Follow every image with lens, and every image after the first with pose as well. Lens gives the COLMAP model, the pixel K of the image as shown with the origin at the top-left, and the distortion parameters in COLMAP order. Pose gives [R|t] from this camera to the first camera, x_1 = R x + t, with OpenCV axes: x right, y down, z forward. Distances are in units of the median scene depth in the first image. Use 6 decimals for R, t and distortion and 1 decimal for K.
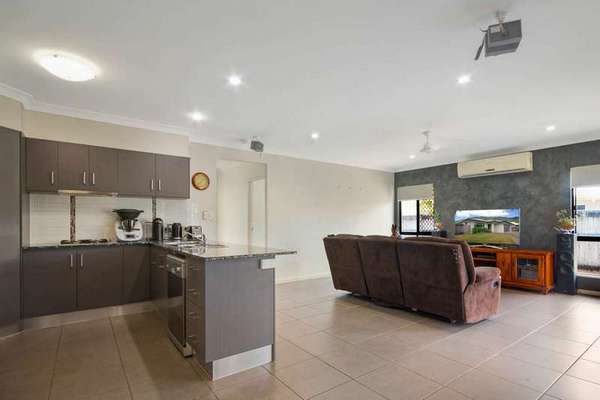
lens RADIAL K [[293.6, 0, 300.6], [0, 293.6, 222.9], [0, 0, 1]] dist [0.017881, 0.000094]
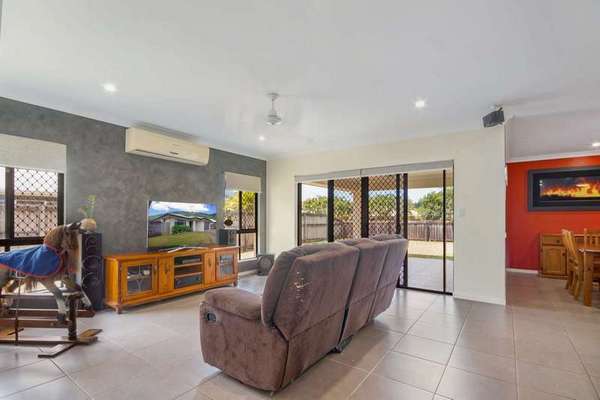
lens RADIAL K [[281.1, 0, 300.0], [0, 281.1, 200.0], [0, 0, 1]] dist [-0.002314, -0.000583]
pose [[-0.297716, 0.069586, 0.952115, -0.061417], [-0.006450, 0.997170, -0.074896, 0.000657], [-0.954633, -0.028439, -0.296425, 0.304087]]
